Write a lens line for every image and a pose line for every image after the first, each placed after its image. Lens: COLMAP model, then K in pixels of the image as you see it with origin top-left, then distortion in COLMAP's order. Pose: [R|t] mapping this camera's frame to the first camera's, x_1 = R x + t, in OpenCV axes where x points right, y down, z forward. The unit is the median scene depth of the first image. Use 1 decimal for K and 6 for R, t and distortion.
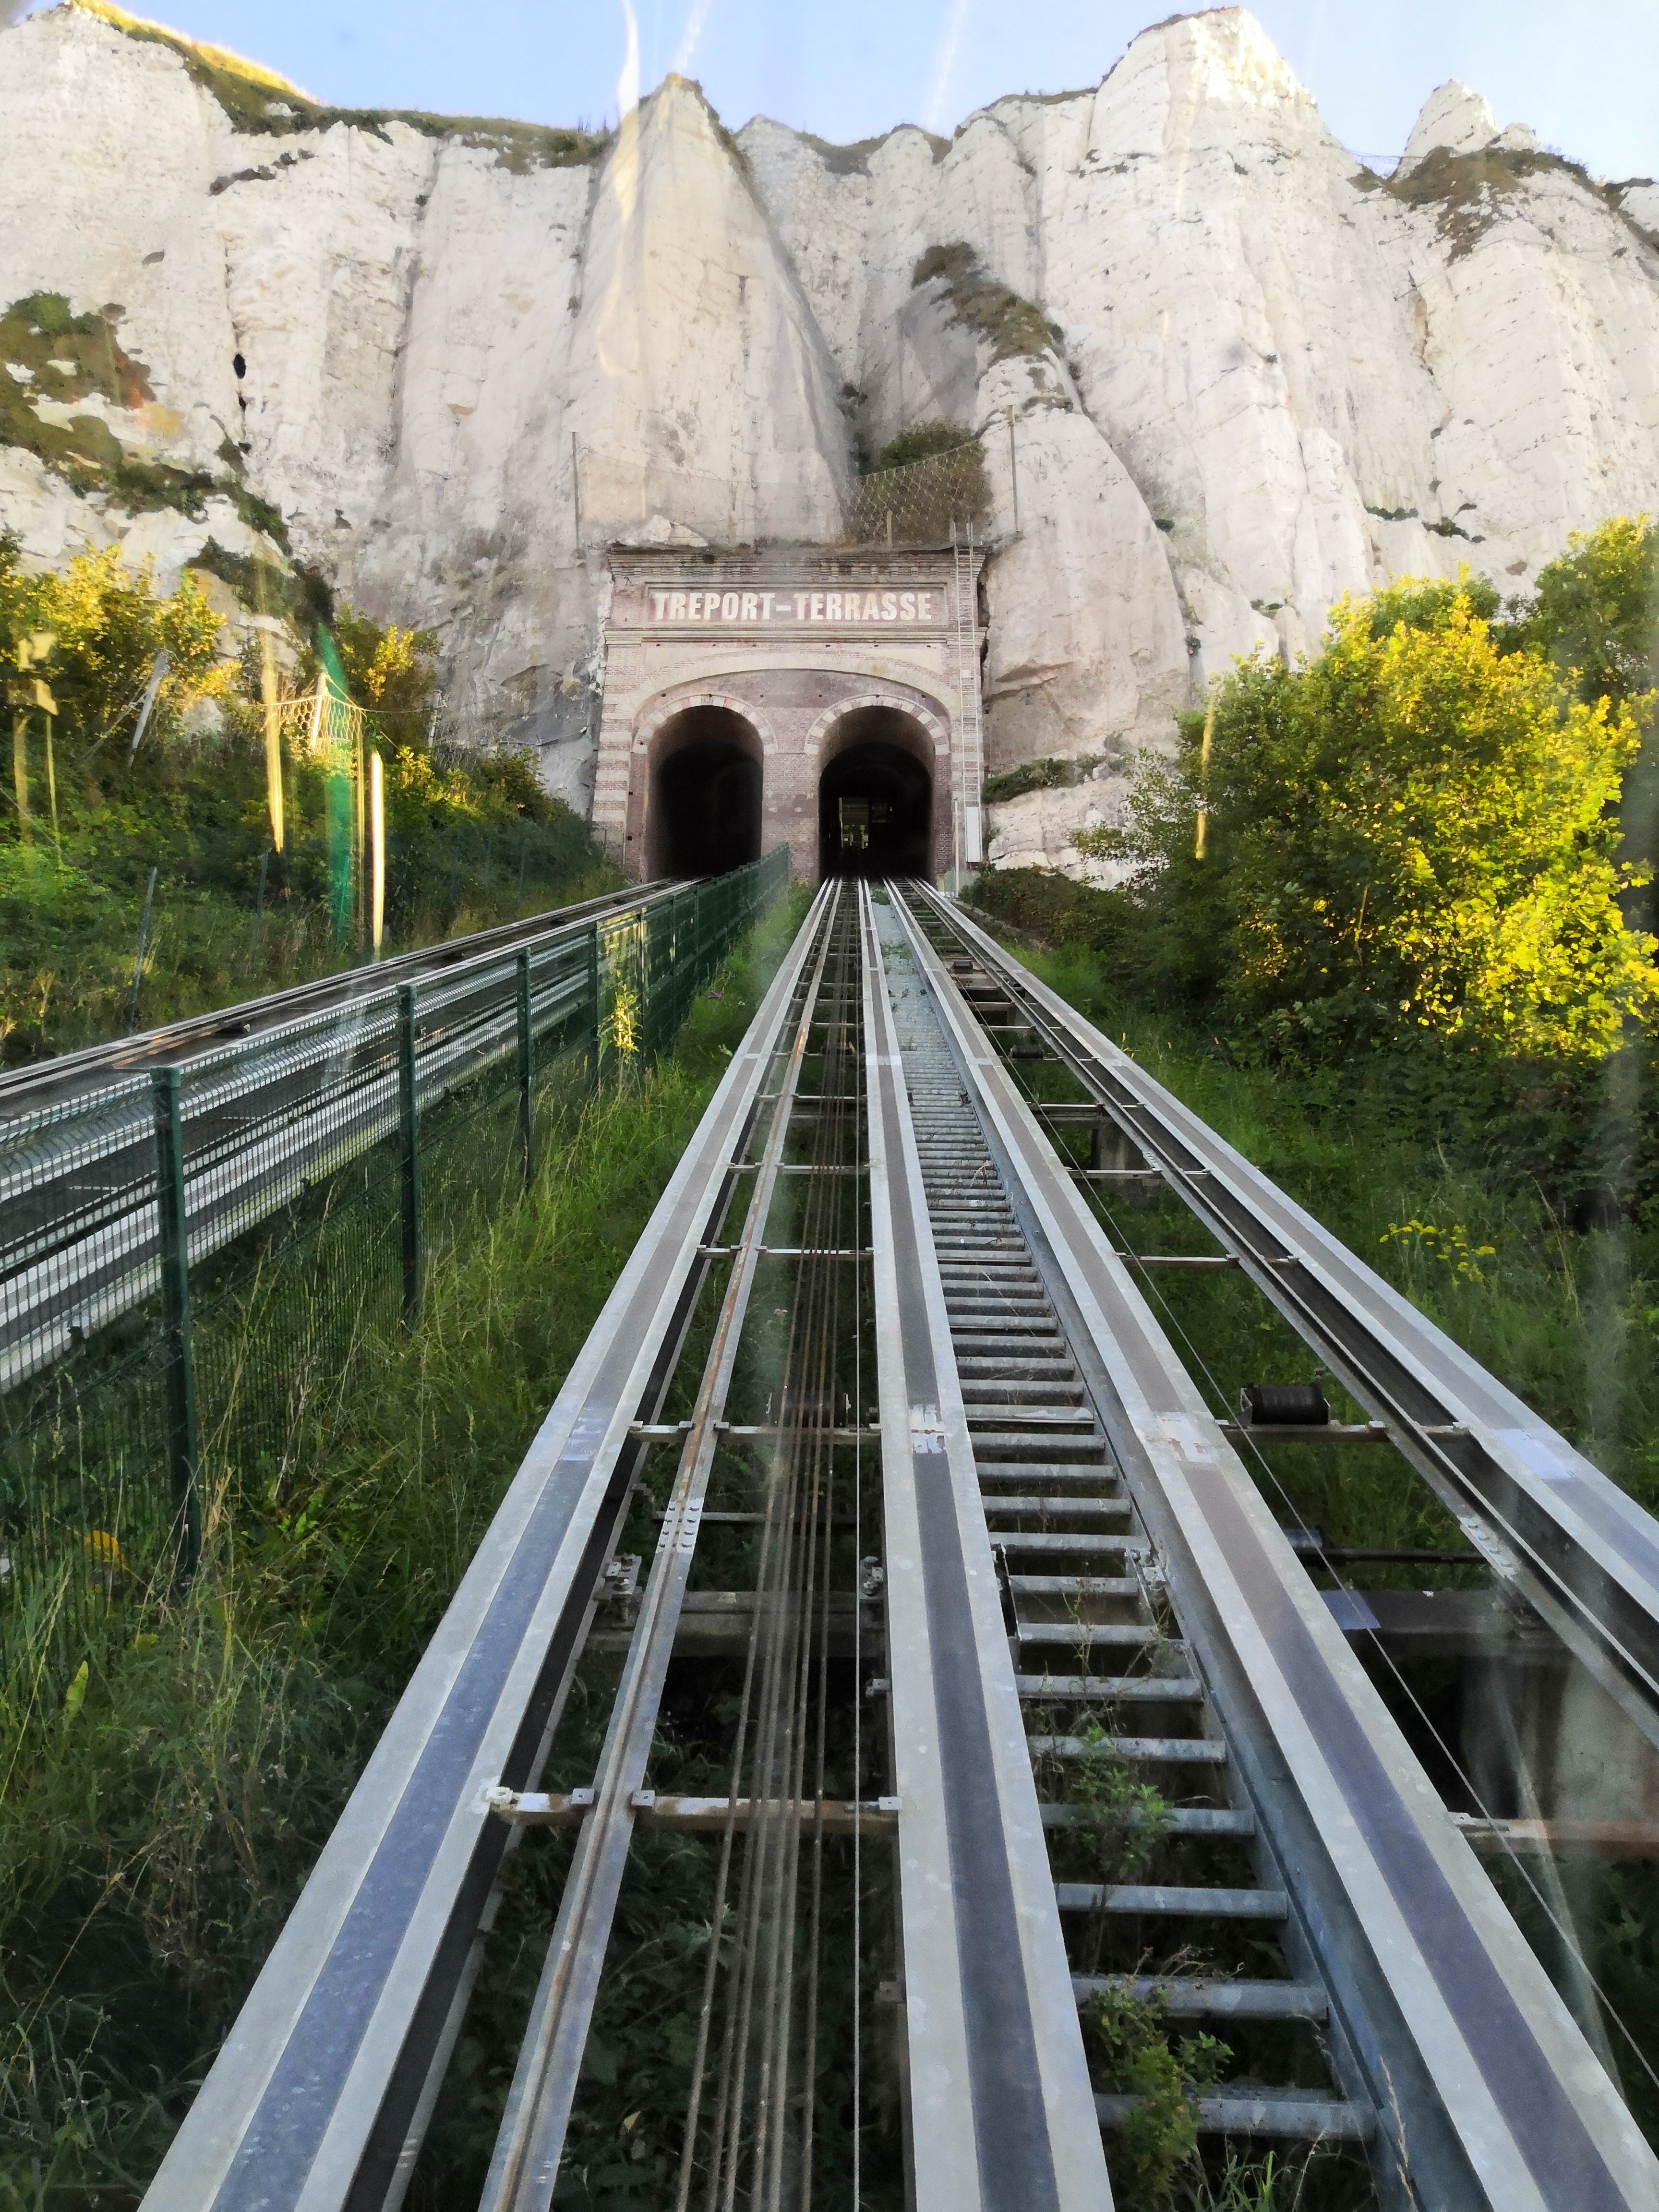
lens RADIAL K [[1707.7, 0, 824.0], [0, 1707.7, 1126.8], [0, 0, 1]] dist [-0.020737, 0.065982]
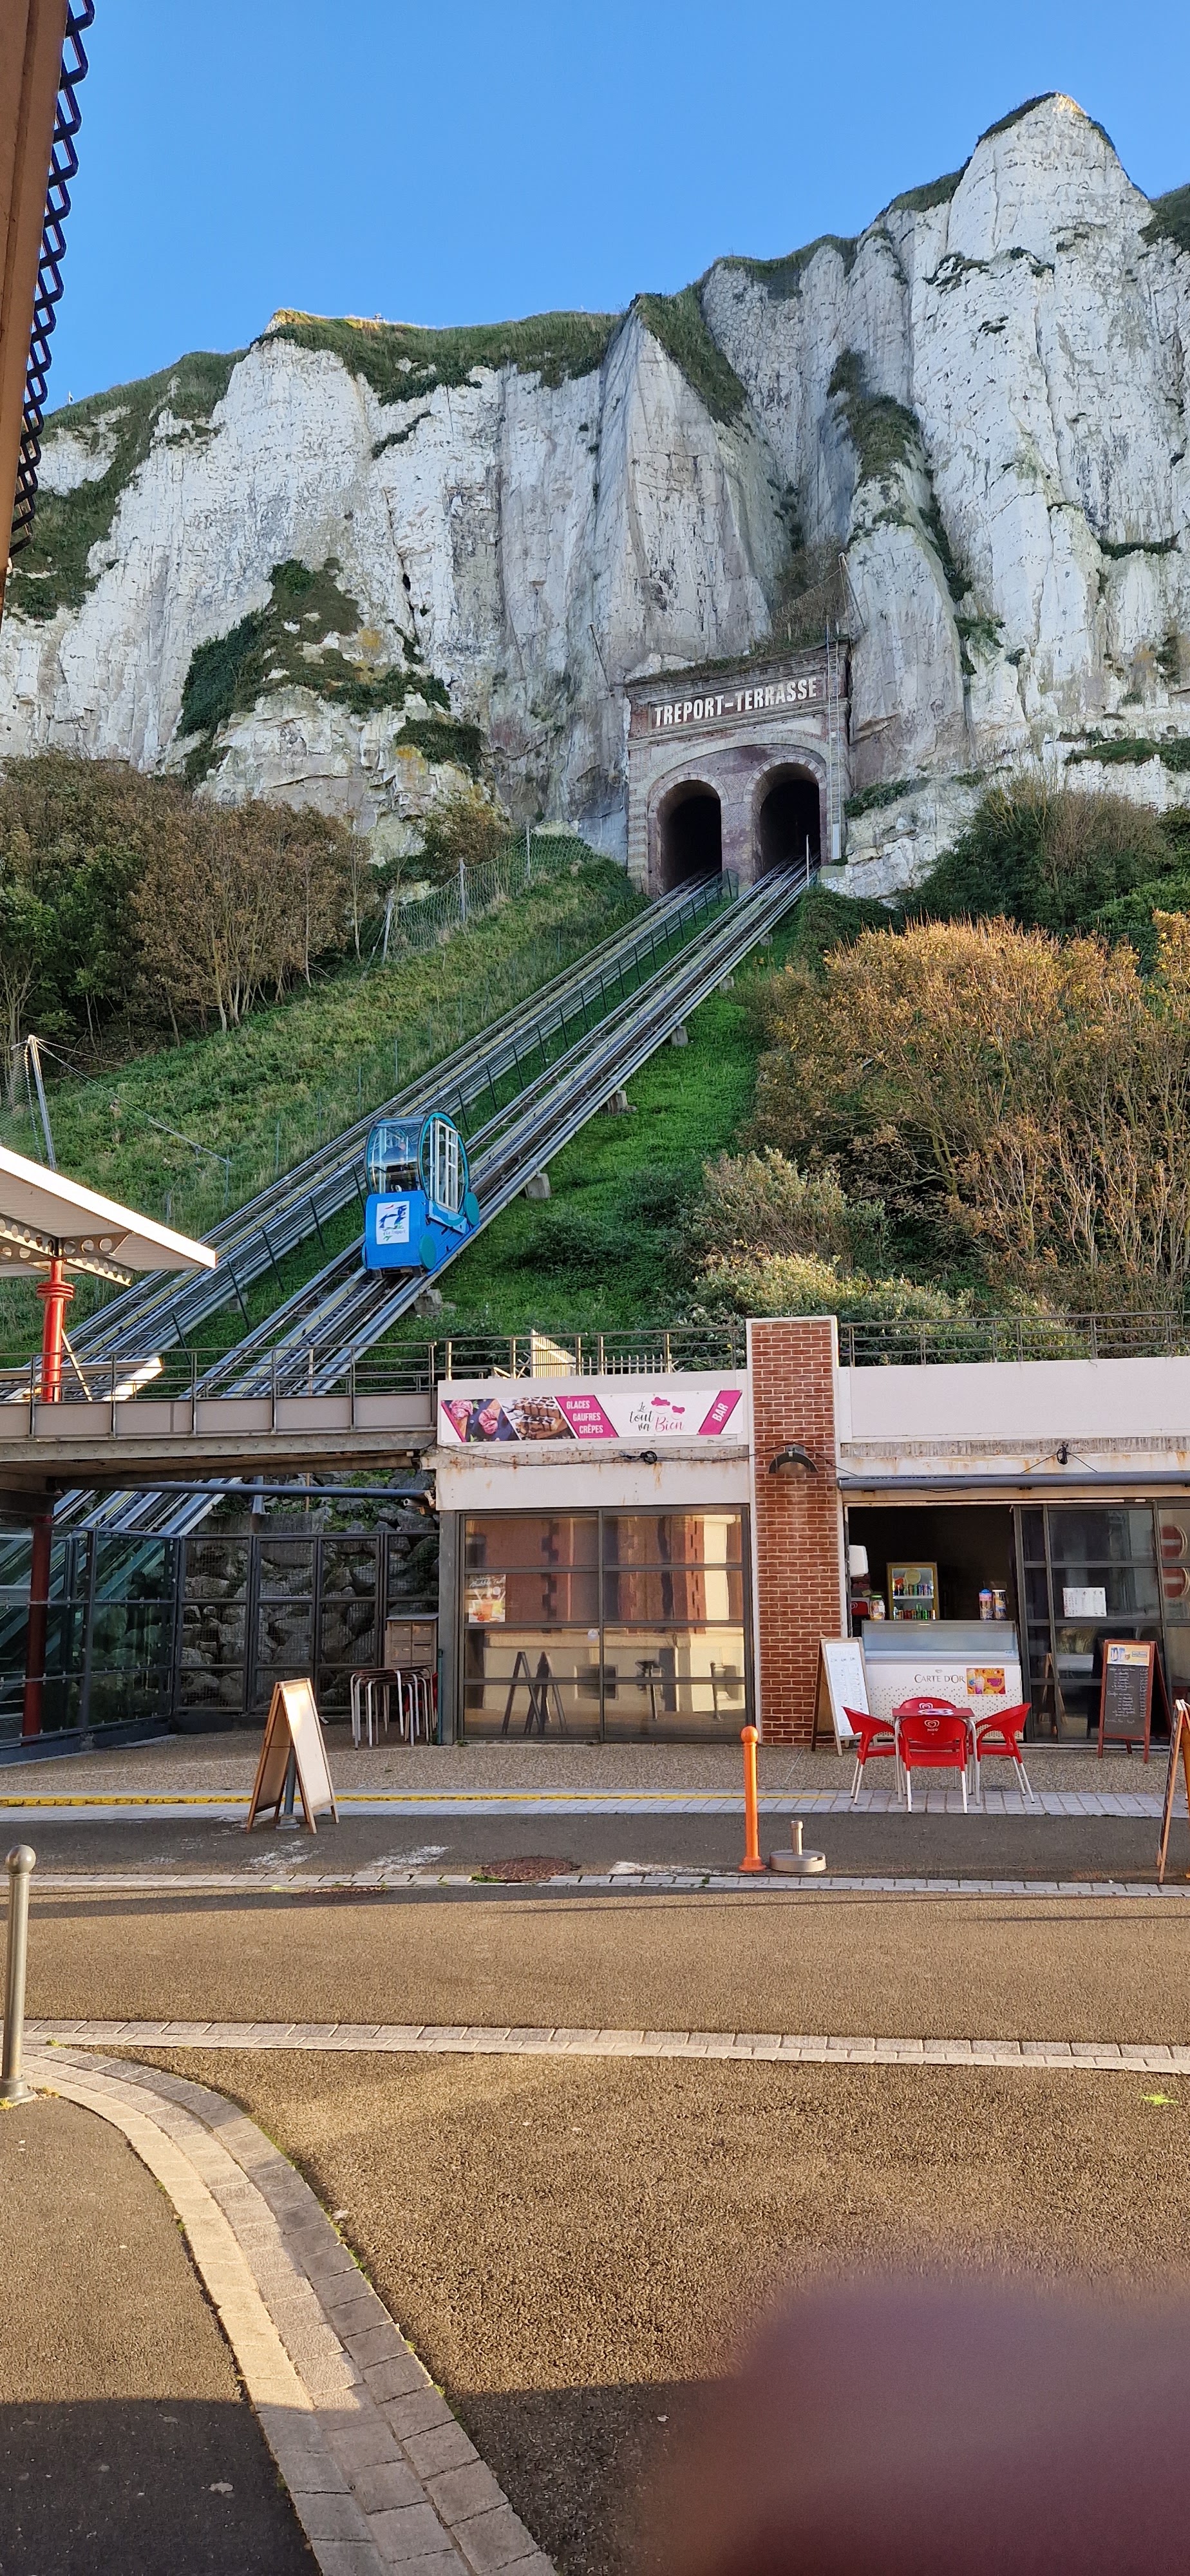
lens RADIAL K [[1754.2, 0, 632.9], [0, 1754.2, 1368.5], [0, 0, 1]] dist [0.030125, -0.000545]
pose [[0.950831, -0.071099, -0.301438, 0.338731], [0.140267, 0.966609, 0.214456, -0.057748], [0.276126, -0.246193, 0.929055, -0.734086]]
